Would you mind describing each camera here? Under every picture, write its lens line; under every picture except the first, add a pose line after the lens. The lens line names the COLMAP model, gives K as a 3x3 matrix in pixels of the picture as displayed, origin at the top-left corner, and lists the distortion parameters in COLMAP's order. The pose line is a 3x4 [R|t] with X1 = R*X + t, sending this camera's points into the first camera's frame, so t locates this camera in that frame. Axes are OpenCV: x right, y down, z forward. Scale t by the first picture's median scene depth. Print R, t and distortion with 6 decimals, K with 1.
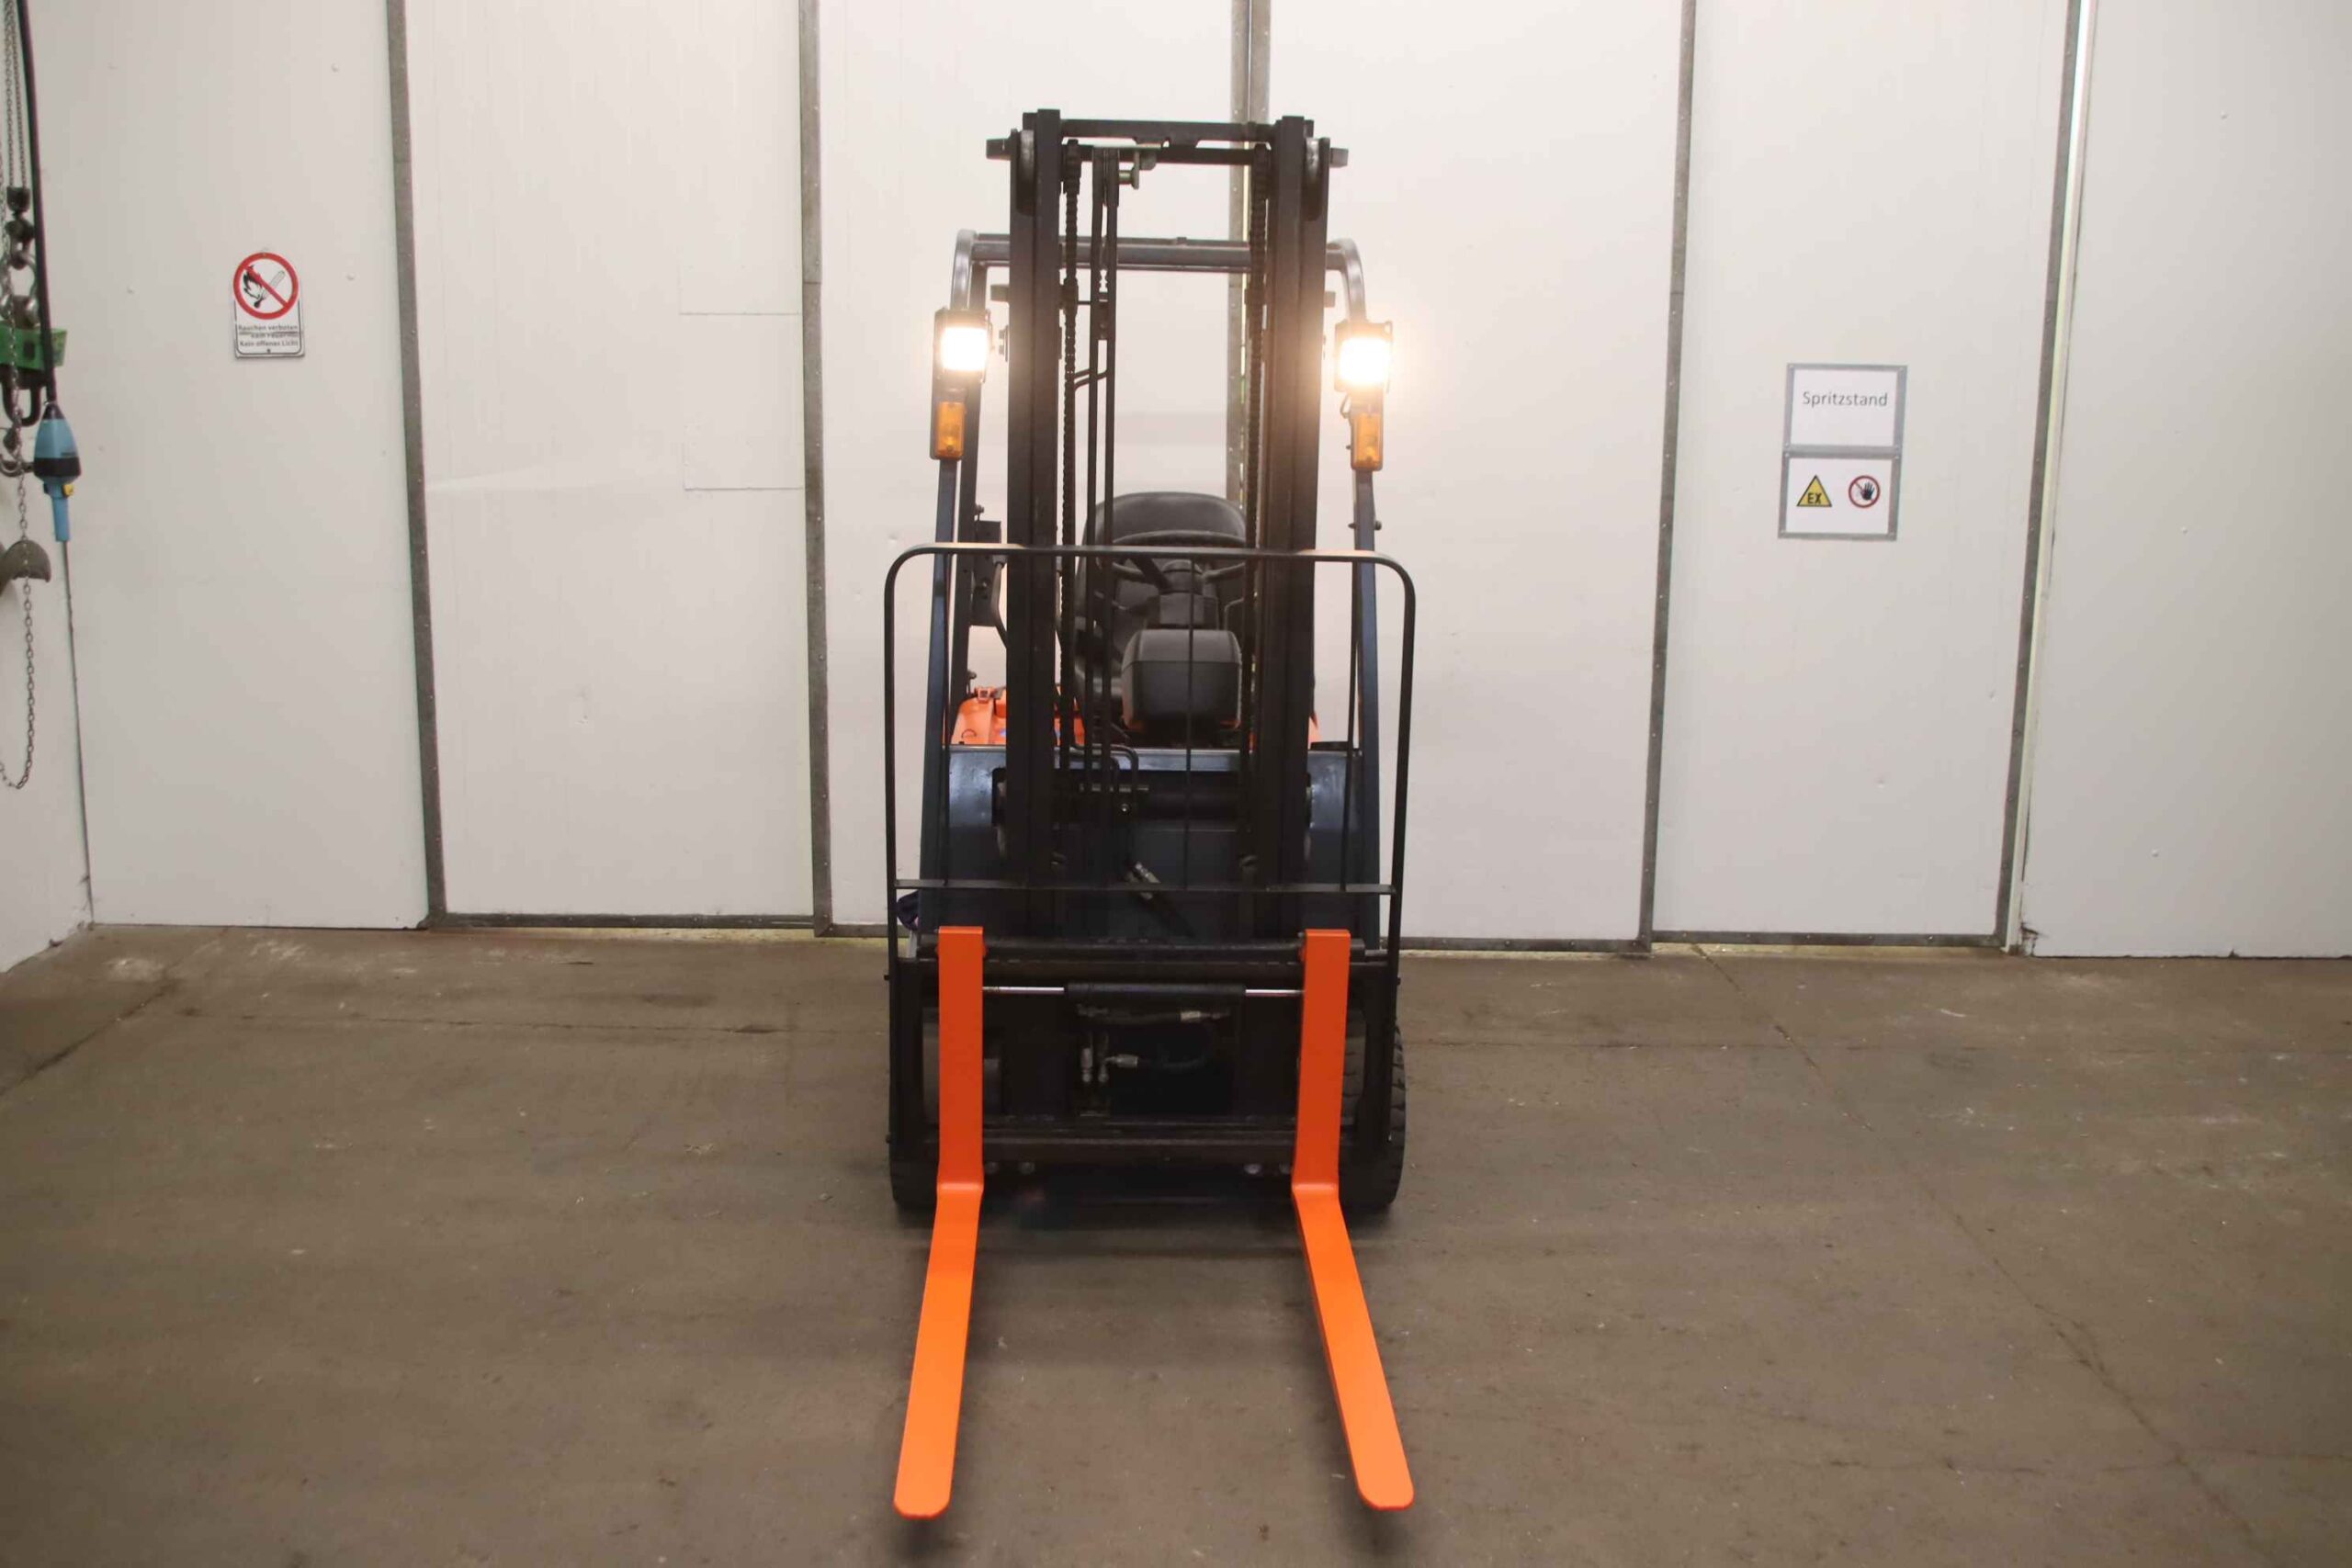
lens RADIAL K [[2227.1, 0, 1180.7], [0, 2227.1, 782.9], [0, 0, 1]] dist [-0.074571, 0.000000]
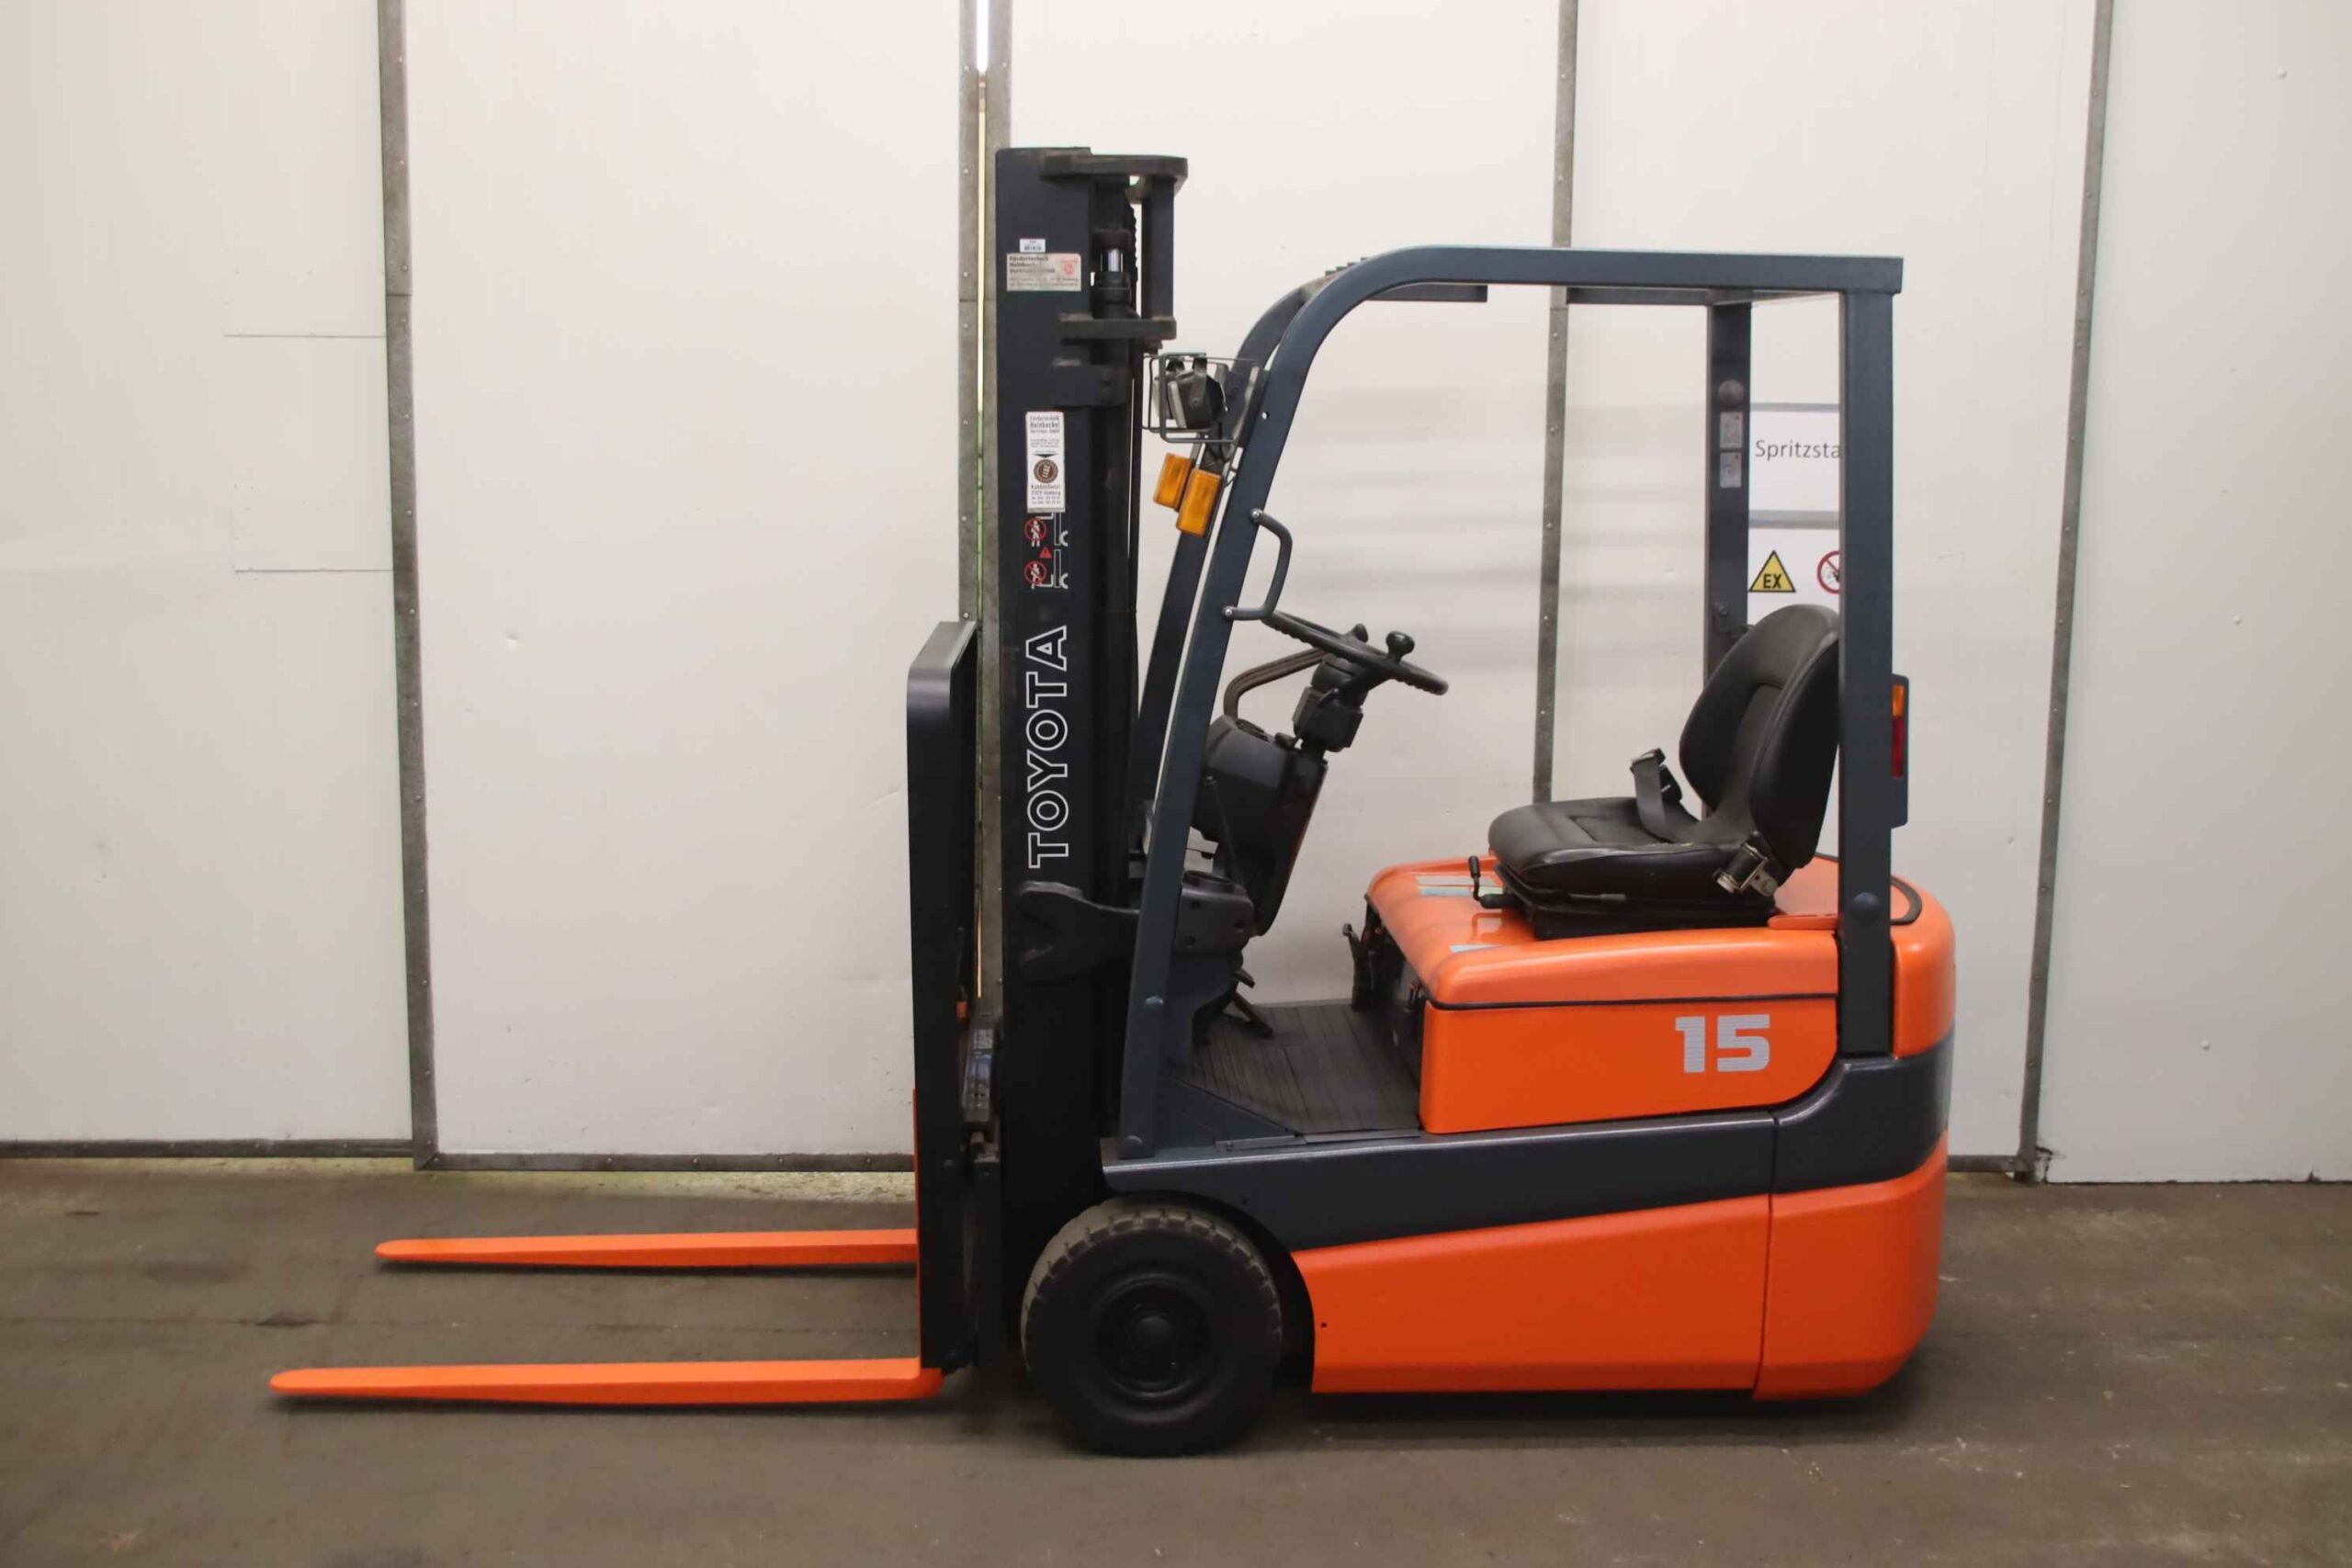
lens RADIAL K [[2472.5, 0, 1158.9], [0, 2472.5, 781.4], [0, 0, 1]] dist [-0.039753, 0.000000]
pose [[0.999677, -0.001981, 0.025336, 0.066490], [0.002955, 0.999256, -0.038446, -0.029668], [-0.025241, 0.038508, 0.998939, 0.172658]]
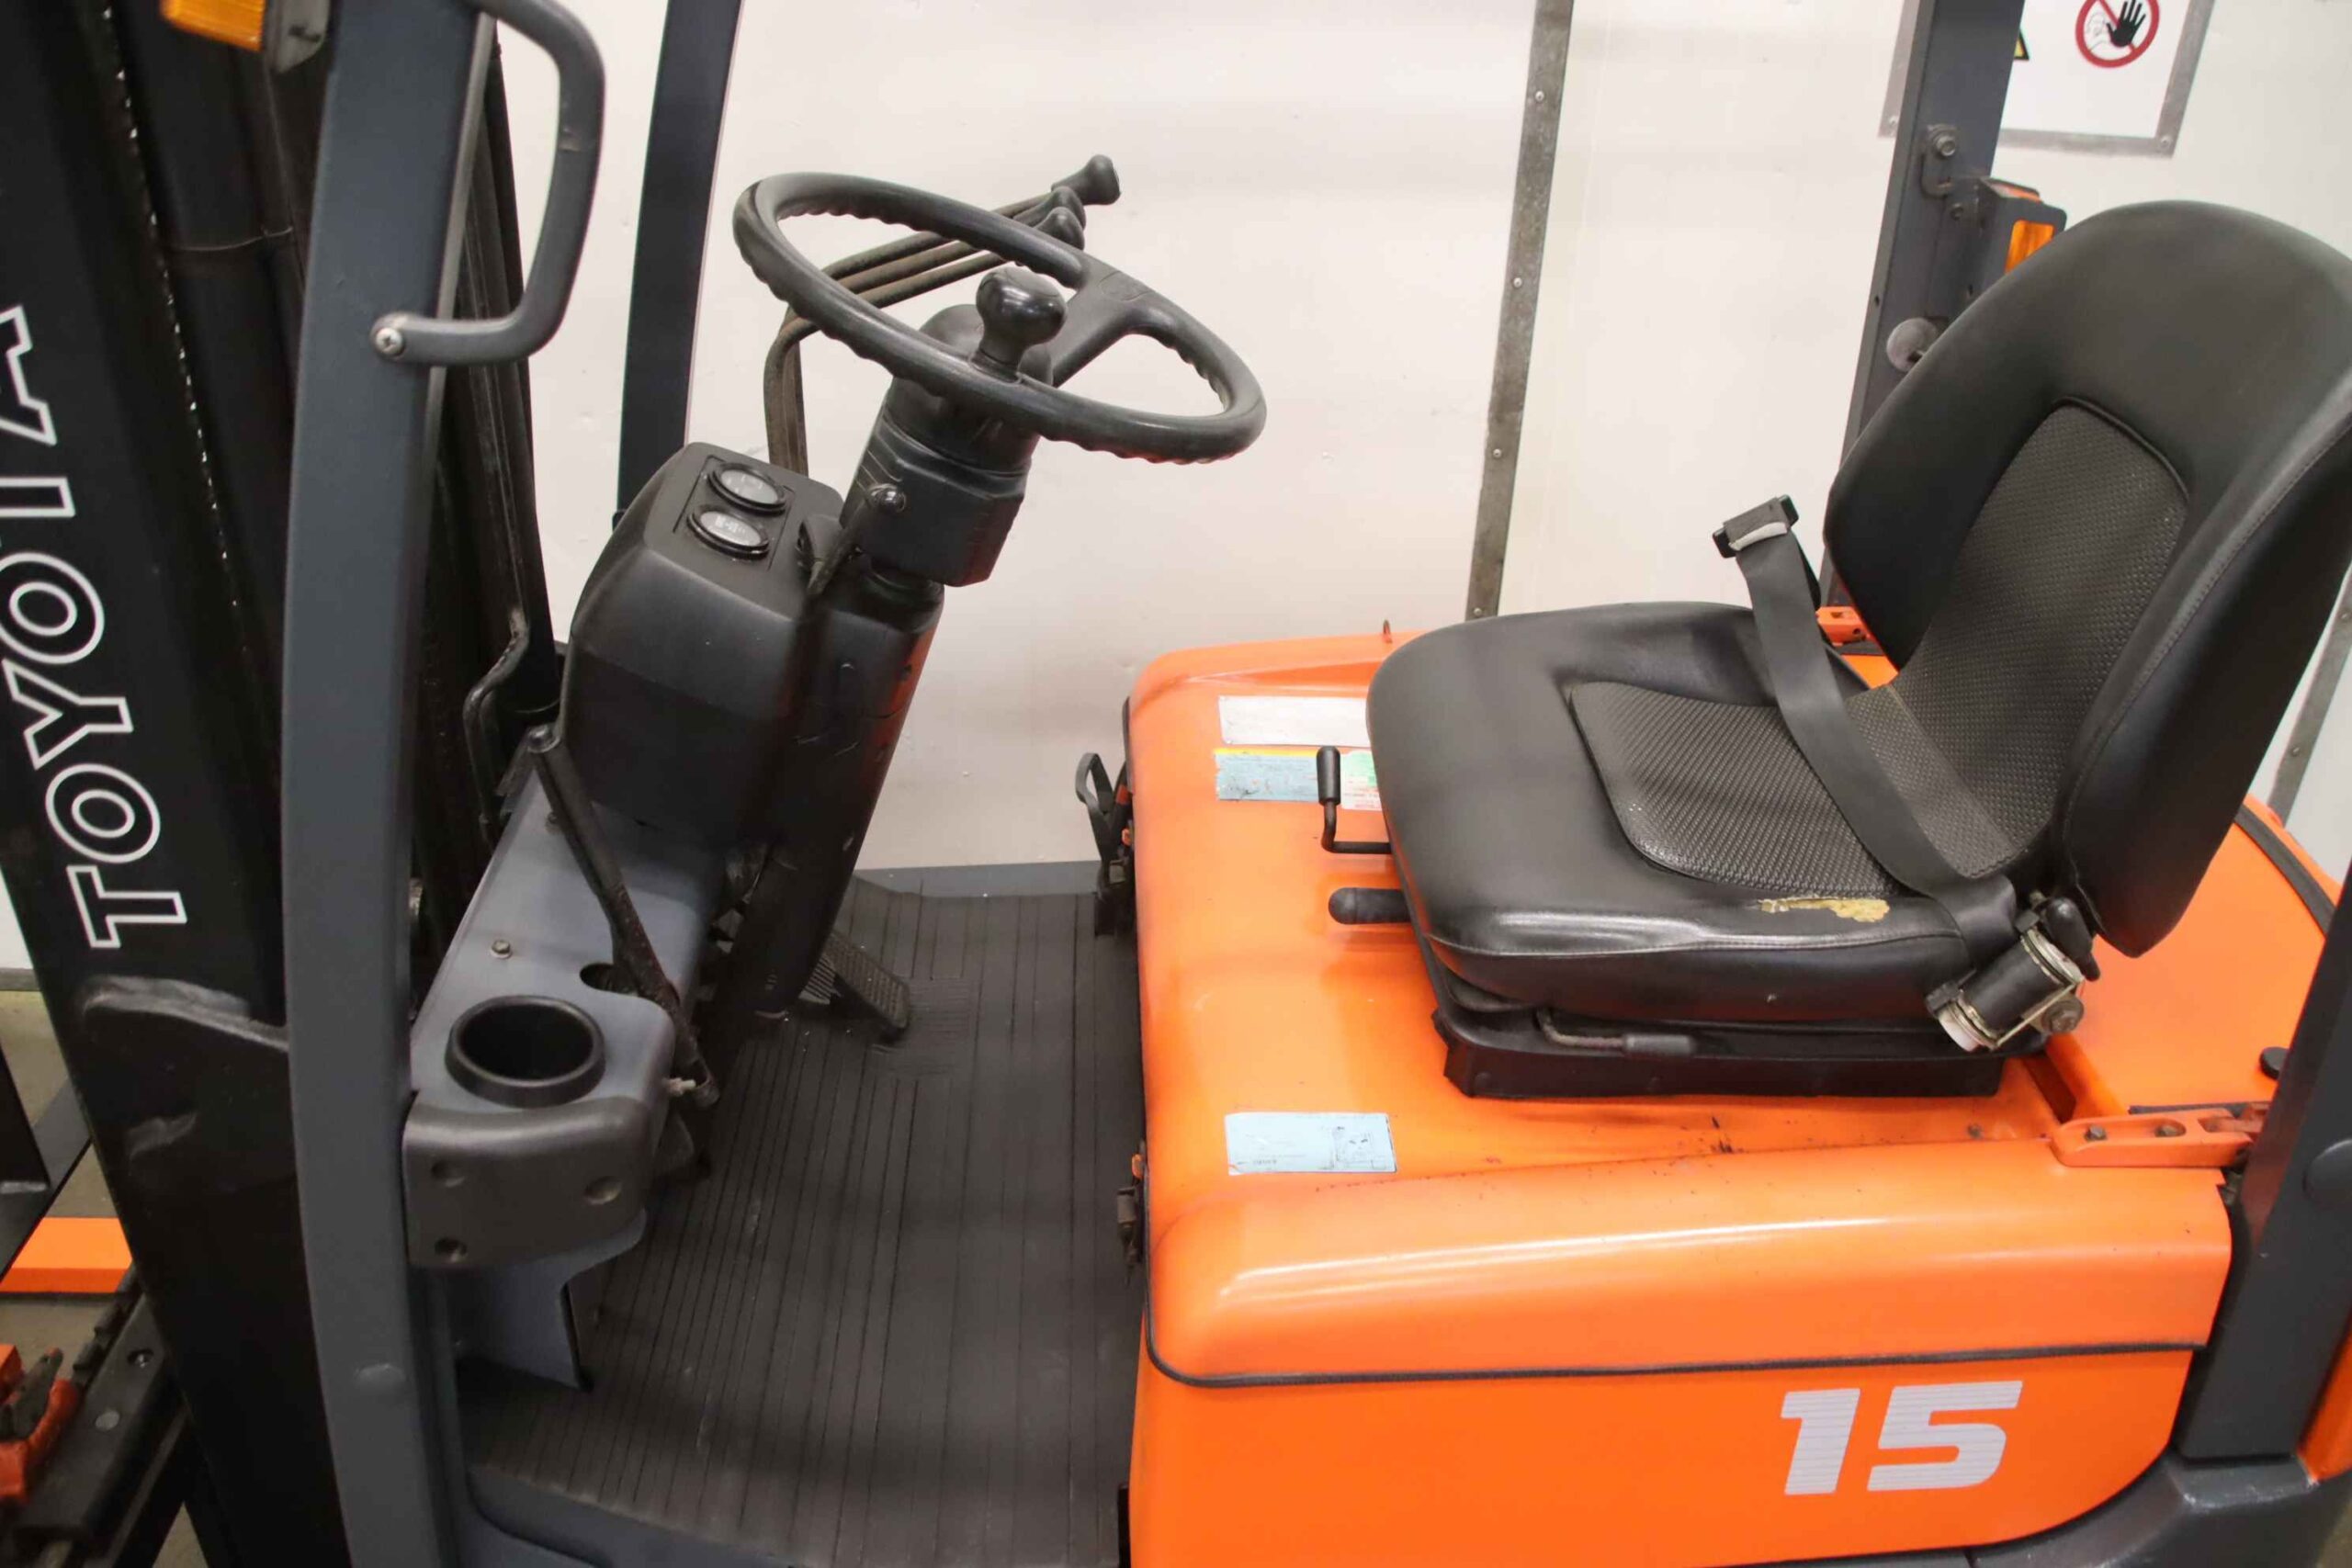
lens RADIAL K [[1943.9, 0, 1154.3], [0, 1943.9, 794.5], [0, 0, 1]] dist [-0.111367, 0.040698]
pose [[0.999673, 0.019259, 0.016819, 0.150841], [-0.023761, 0.942682, 0.332845, -0.111298], [-0.009445, -0.333136, 0.942832, 0.661121]]
